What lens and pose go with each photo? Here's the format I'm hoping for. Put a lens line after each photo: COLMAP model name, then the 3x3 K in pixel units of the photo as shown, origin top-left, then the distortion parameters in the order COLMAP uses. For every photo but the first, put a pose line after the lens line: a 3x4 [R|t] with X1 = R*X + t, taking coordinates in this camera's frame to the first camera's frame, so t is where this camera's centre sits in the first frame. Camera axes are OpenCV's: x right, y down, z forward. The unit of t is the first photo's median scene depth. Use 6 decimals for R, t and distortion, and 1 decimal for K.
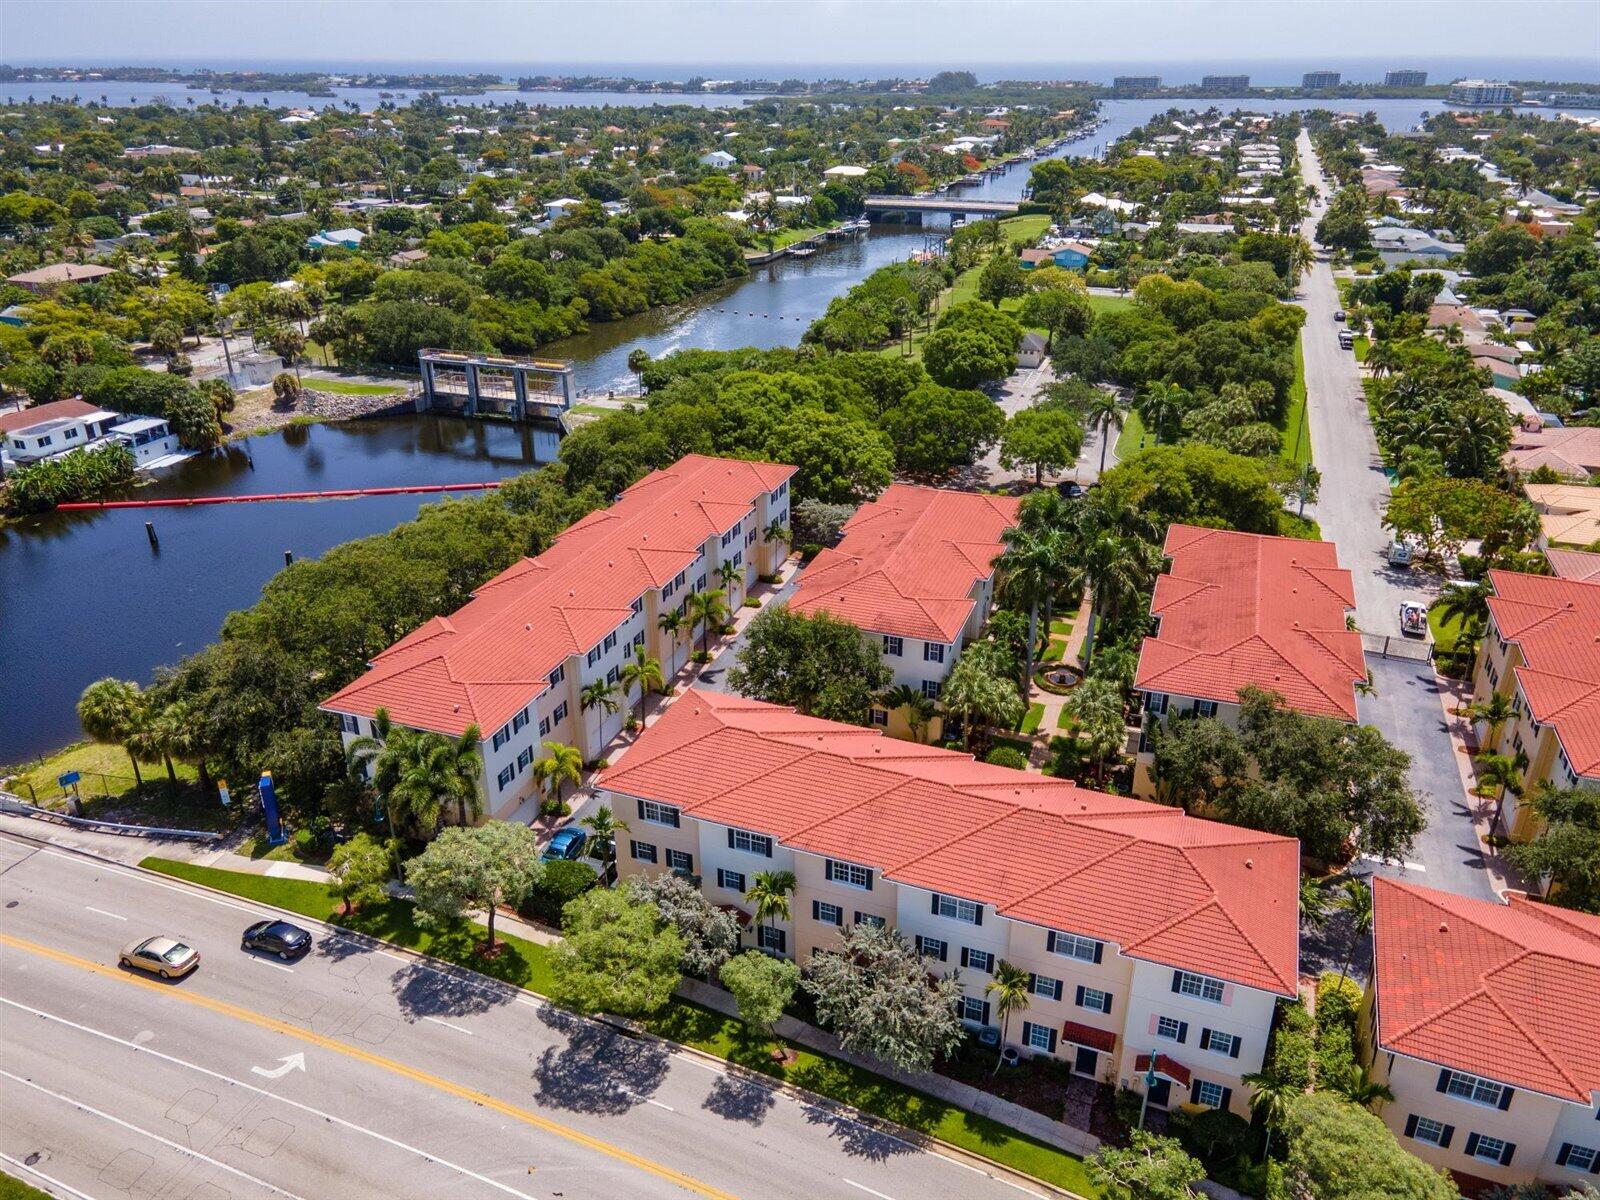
lens RADIAL K [[1164.6, 0, 795.3], [0, 1164.6, 608.4], [0, 0, 1]] dist [0.024492, 0.010325]
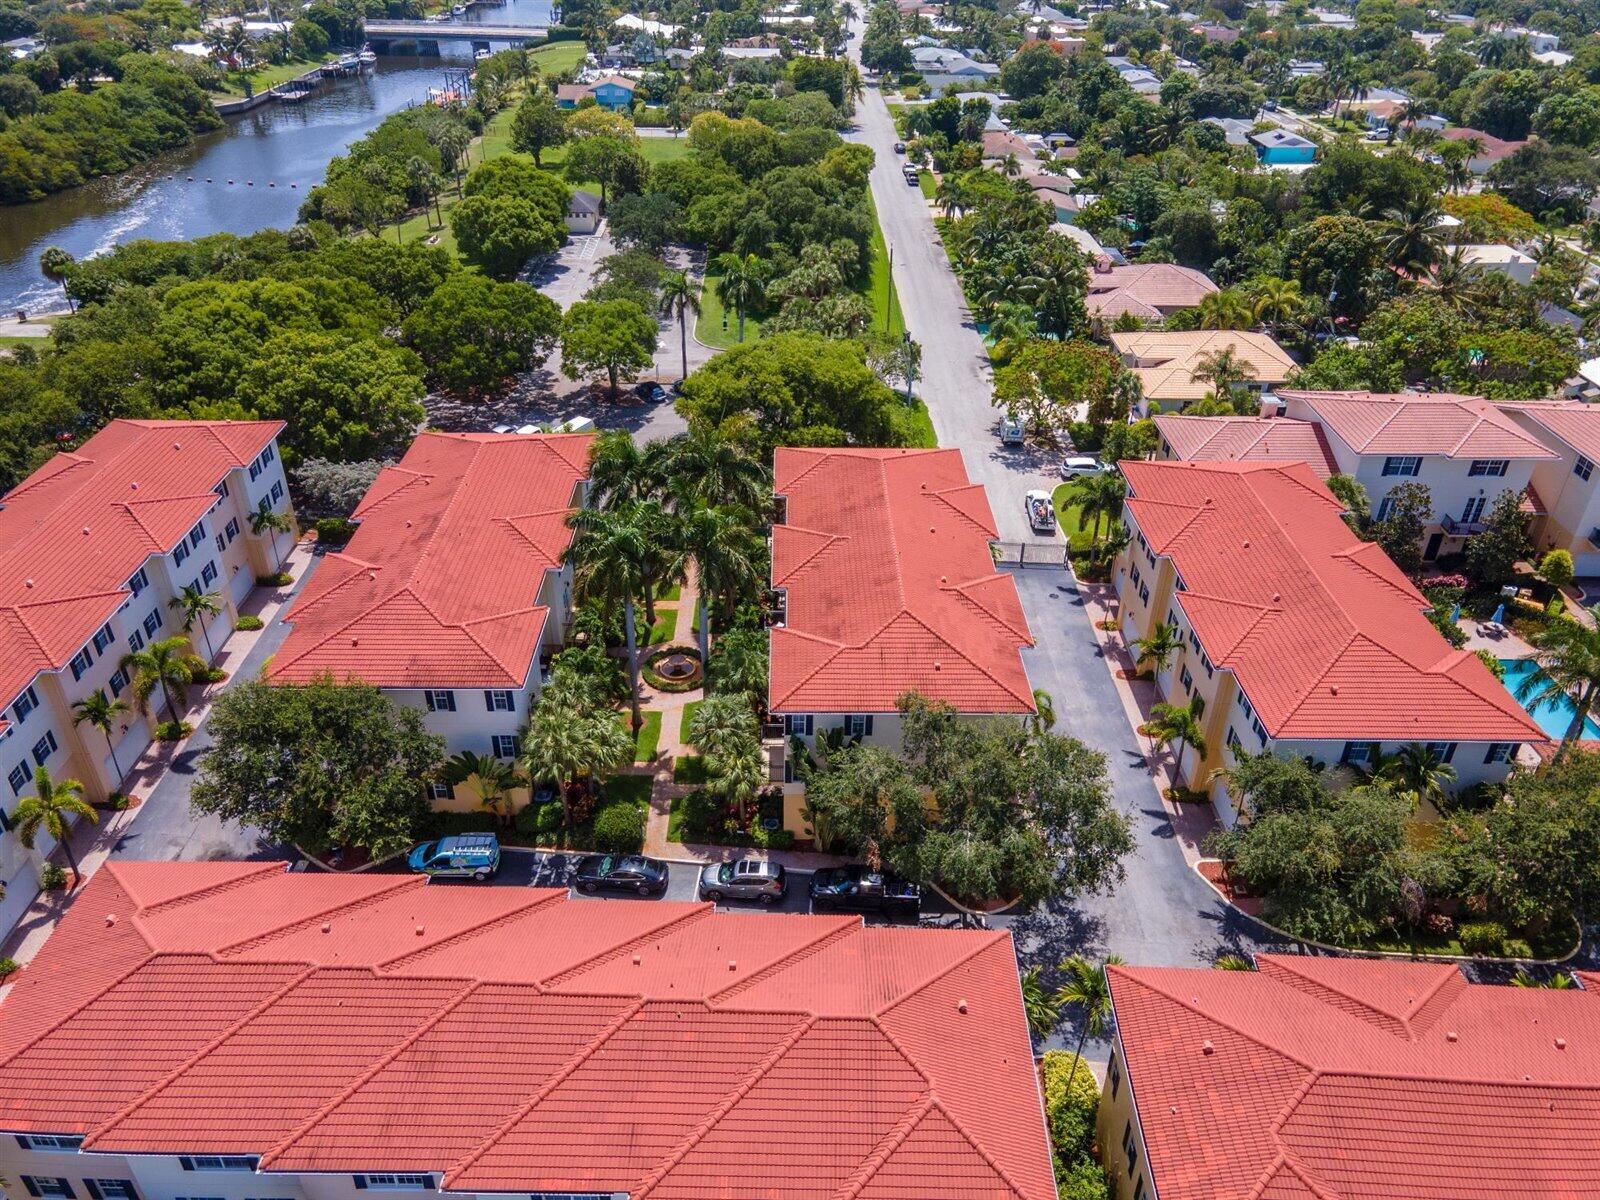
lens RADIAL K [[1164.6, 0, 803.3], [0, 1164.6, 599.5], [0, 0, 1]] dist [0.024492, 0.010325]
pose [[0.933884, -0.177835, 0.310217, 0.049887], [0.138626, 0.979770, 0.144339, -0.062095], [-0.329610, -0.091792, 0.939644, 0.161131]]
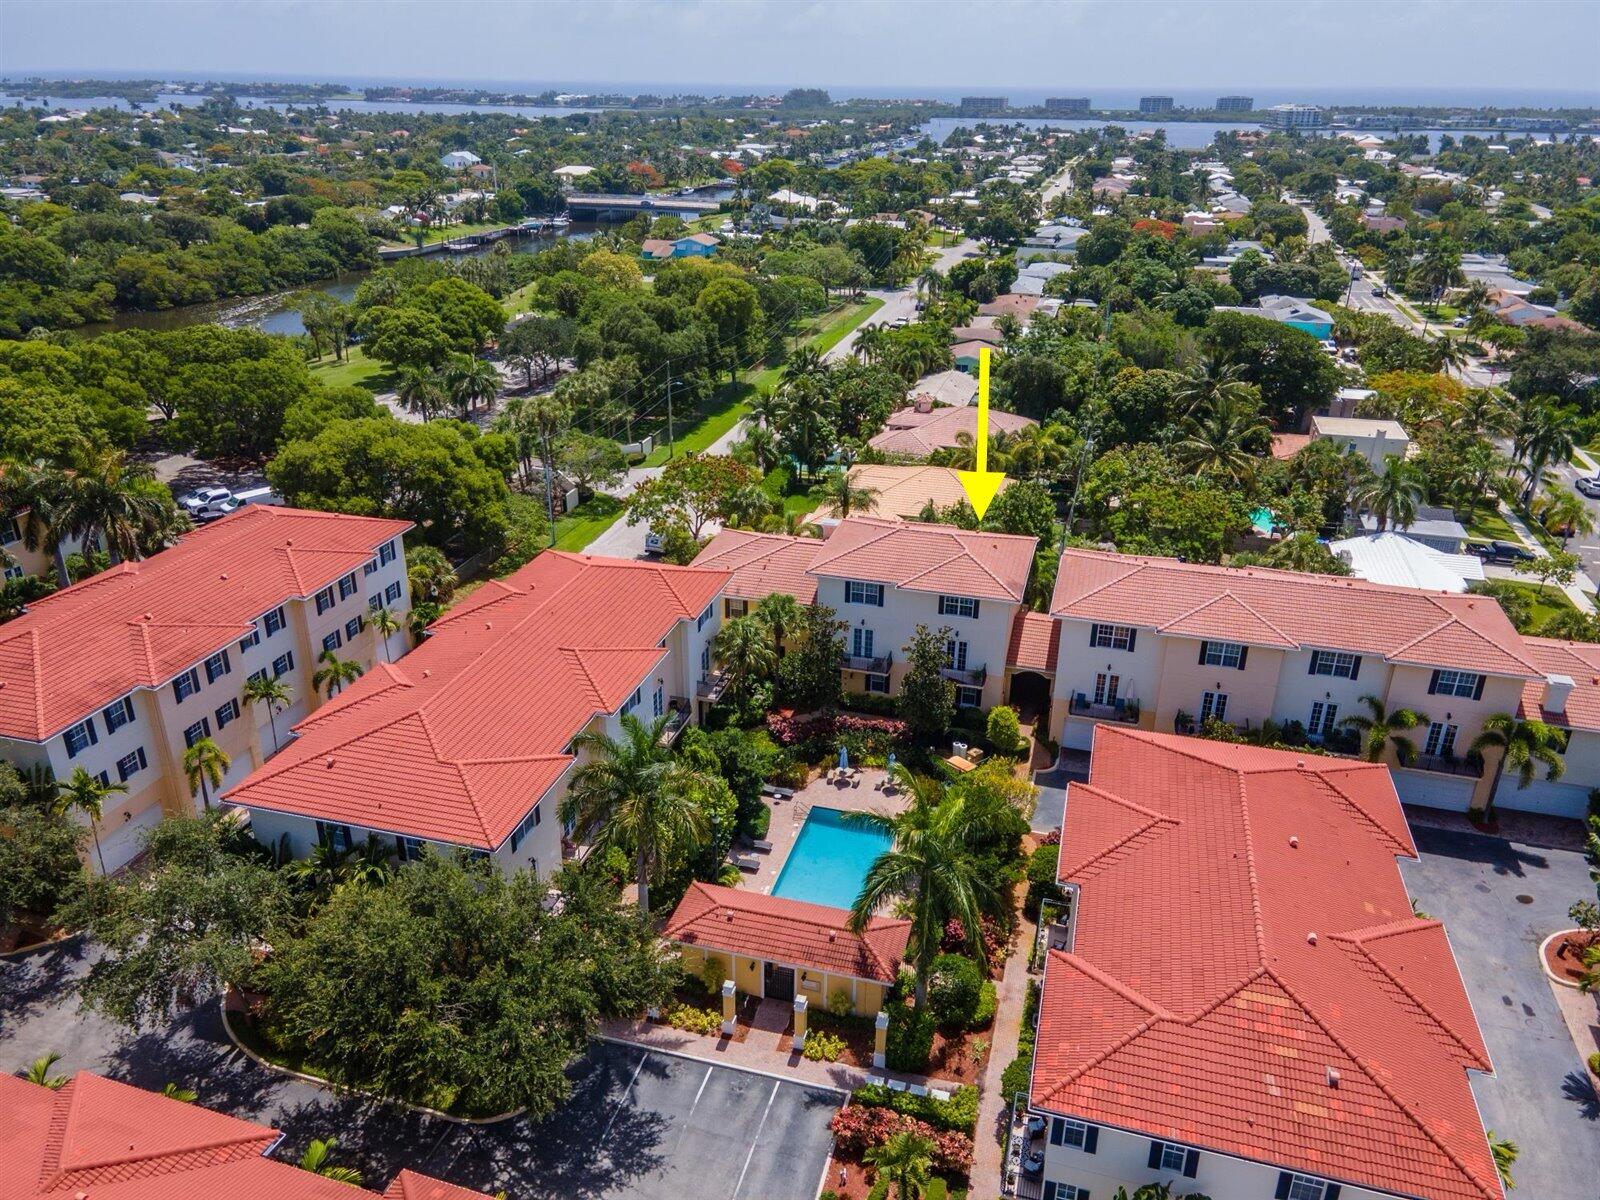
lens RADIAL K [[1164.6, 0, 815.7], [0, 1164.6, 603.0], [0, 0, 1]] dist [0.024492, 0.010325]
pose [[0.996673, -0.020135, 0.078983, 0.487791], [0.021816, 0.999552, -0.020474, 0.020741], [-0.078535, 0.022128, 0.996666, 0.088289]]
